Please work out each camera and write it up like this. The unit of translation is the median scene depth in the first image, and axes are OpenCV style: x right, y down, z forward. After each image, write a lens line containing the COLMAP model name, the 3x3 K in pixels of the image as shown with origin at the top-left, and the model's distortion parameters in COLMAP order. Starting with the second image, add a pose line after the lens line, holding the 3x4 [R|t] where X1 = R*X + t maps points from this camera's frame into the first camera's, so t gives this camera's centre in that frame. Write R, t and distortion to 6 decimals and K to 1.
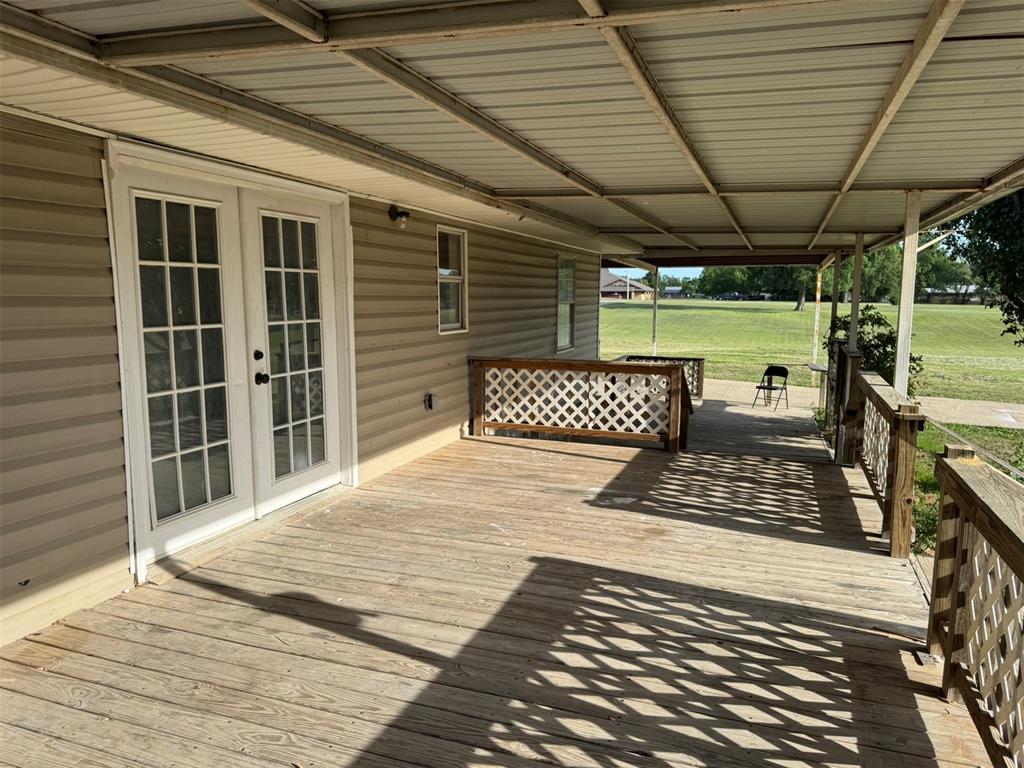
lens RADIAL K [[719.9, 0, 517.0], [0, 719.9, 375.9], [0, 0, 1]] dist [0.073936, -0.102624]
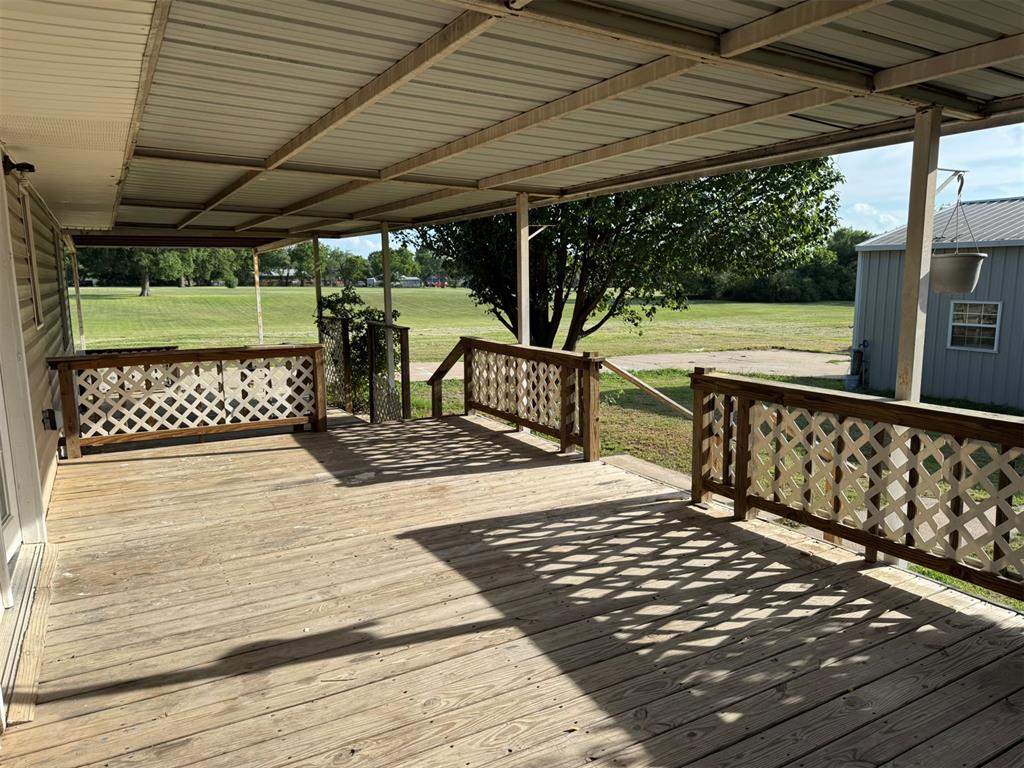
lens RADIAL K [[719.9, 0, 516.5], [0, 719.9, 384.9], [0, 0, 1]] dist [0.073936, -0.102624]
pose [[0.652414, -0.126838, 0.747174, -0.640528], [0.101725, 0.991630, 0.079512, -0.020077], [-0.751005, 0.024131, 0.659856, 0.226404]]
